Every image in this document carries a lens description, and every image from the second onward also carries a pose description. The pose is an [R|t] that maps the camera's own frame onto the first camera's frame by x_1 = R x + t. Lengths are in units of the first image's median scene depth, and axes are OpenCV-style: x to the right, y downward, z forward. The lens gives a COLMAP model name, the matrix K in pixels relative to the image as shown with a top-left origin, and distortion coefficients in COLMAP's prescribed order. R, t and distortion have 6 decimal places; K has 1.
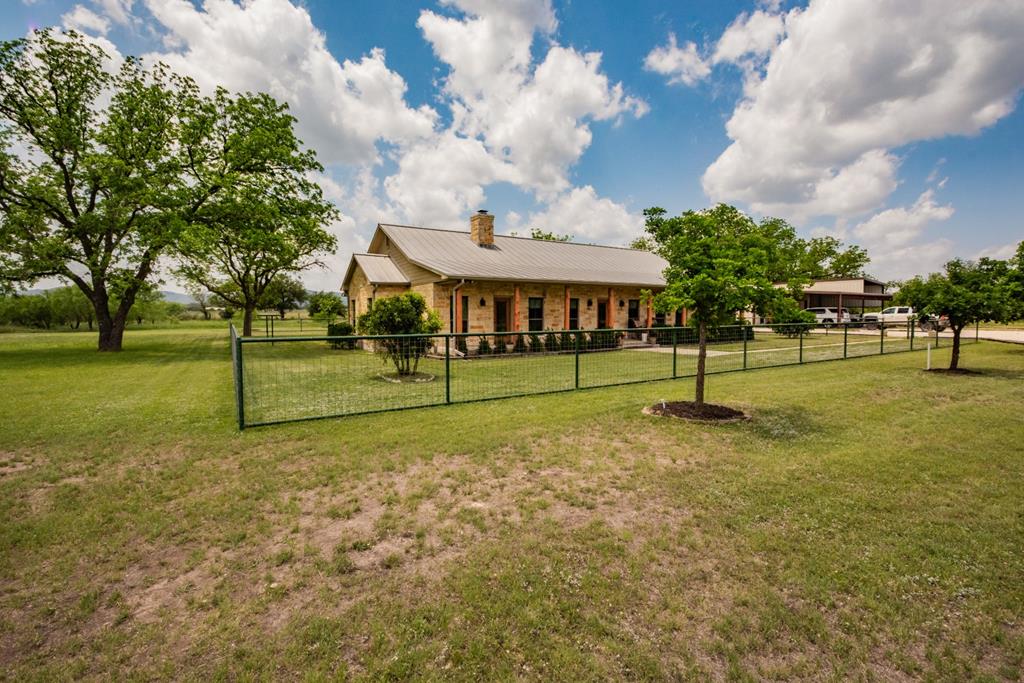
lens RADIAL K [[464.1, 0, 509.3], [0, 464.1, 340.4], [0, 0, 1]] dist [0.016701, -0.014547]
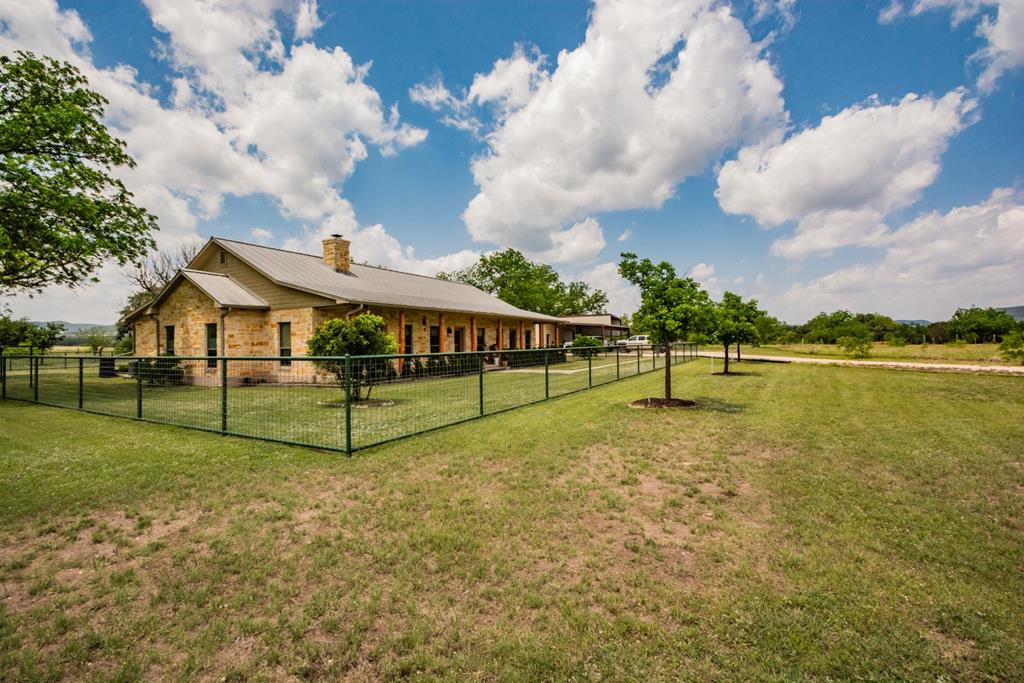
lens RADIAL K [[464.1, 0, 509.3], [0, 464.1, 340.4], [0, 0, 1]] dist [0.016701, -0.014547]
pose [[0.871310, -0.006275, 0.490693, -0.235002], [0.039513, 0.997569, -0.057406, 0.008369], [-0.489139, 0.069408, 0.869440, 0.004909]]
